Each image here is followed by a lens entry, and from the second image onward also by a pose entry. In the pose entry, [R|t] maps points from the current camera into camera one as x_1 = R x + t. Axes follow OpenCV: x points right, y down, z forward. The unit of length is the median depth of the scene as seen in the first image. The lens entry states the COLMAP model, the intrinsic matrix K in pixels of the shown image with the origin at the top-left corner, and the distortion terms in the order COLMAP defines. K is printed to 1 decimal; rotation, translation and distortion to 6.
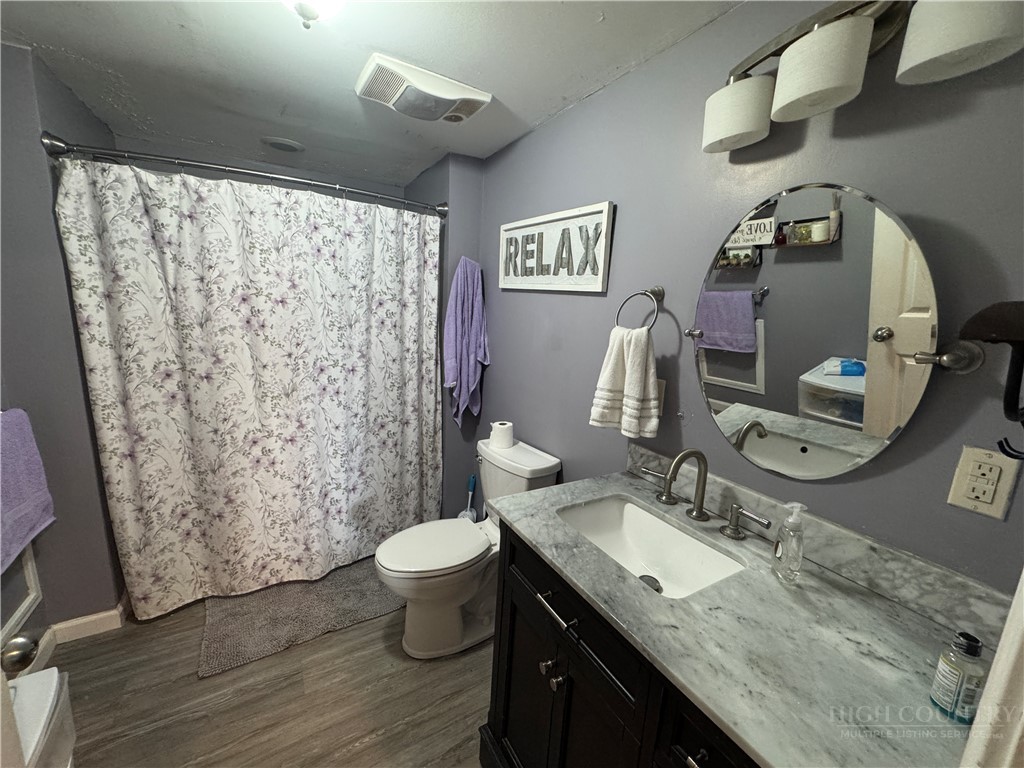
lens RADIAL K [[406.8, 0, 510.7], [0, 406.8, 383.2], [0, 0, 1]] dist [0.000135, -0.000379]
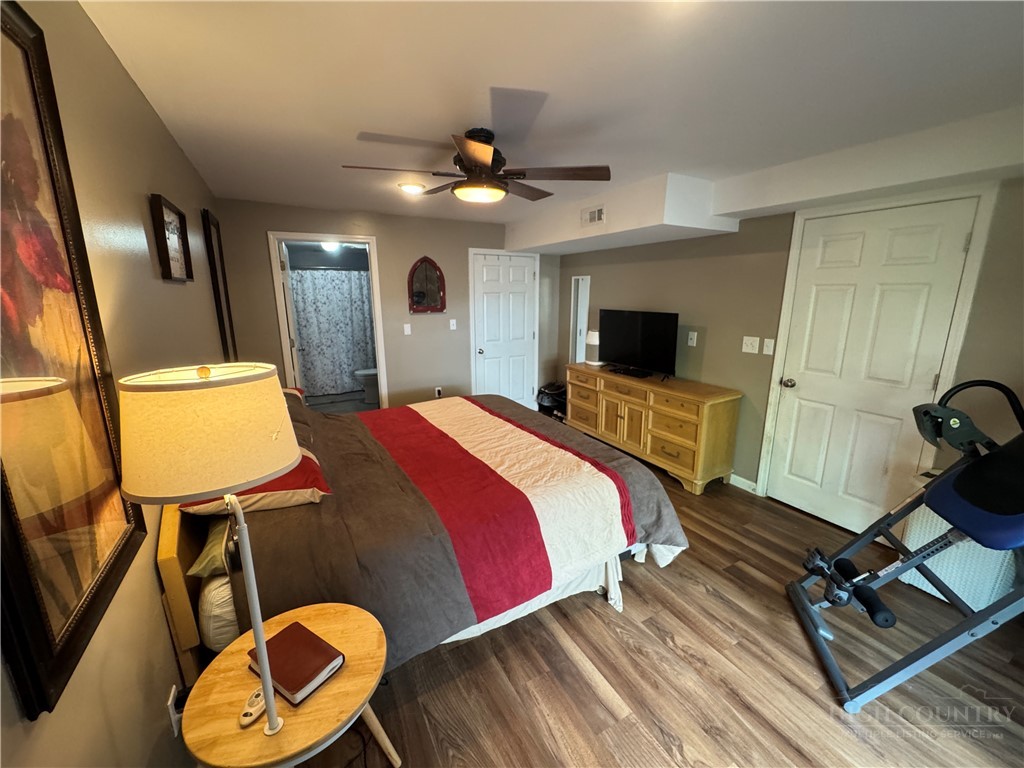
lens RADIAL K [[406.8, 0, 511.0], [0, 406.8, 381.3], [0, 0, 1]] dist [0.000135, -0.000379]
pose [[0.998473, -0.044727, -0.032432, 1.087599], [0.045462, 0.998717, 0.022299, 0.452107], [0.031393, -0.023739, 0.999225, -2.397268]]
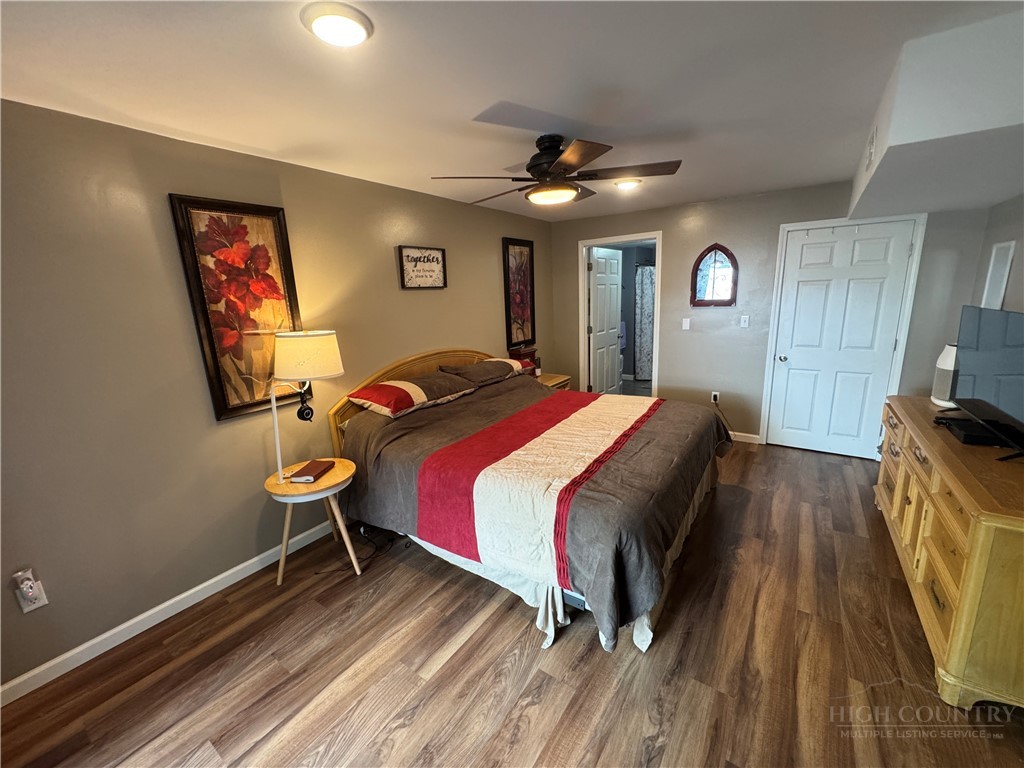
lens RADIAL K [[406.8, 0, 518.8], [0, 406.8, 381.6], [0, 0, 1]] dist [0.000135, -0.000379]
pose [[0.425148, 0.131605, -0.895505, 2.180202], [-0.116014, 0.989136, 0.090287, 0.388859], [0.897658, 0.065506, 0.435797, -1.775364]]
